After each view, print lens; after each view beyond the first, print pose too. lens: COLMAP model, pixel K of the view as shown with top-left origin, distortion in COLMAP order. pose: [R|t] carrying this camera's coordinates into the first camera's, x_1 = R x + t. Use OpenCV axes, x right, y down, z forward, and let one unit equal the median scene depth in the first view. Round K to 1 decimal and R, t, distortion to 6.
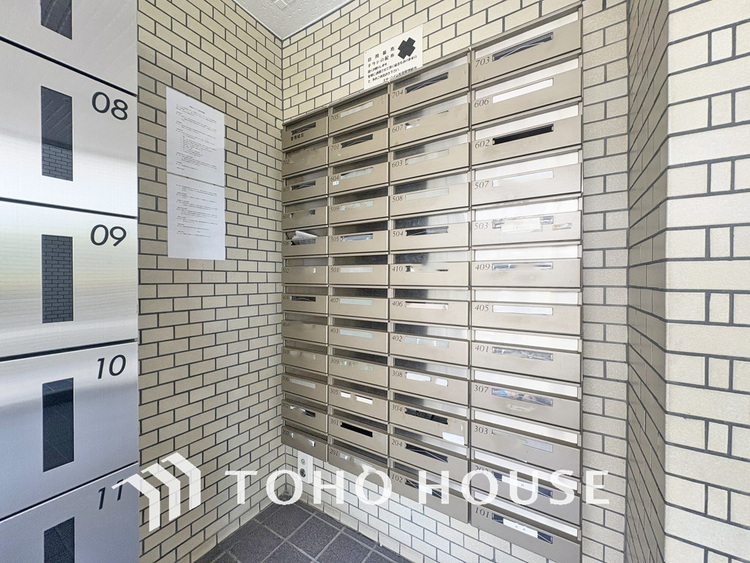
lens RADIAL K [[299.4, 0, 376.0], [0, 299.4, 282.8], [0, 0, 1]] dist [-0.001415, 0.000399]
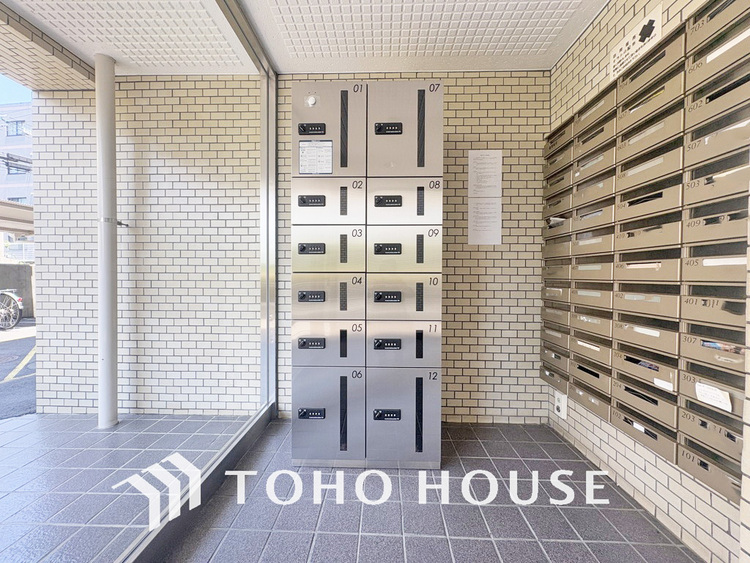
lens RADIAL K [[299.4, 0, 373.8], [0, 299.4, 280.8], [0, 0, 1]] dist [-0.001415, 0.000399]
pose [[0.513106, 0.012313, -0.858237, 0.499288], [-0.012165, 0.999901, 0.007073, 0.112411], [0.858239, 0.006811, 0.513205, -0.365581]]
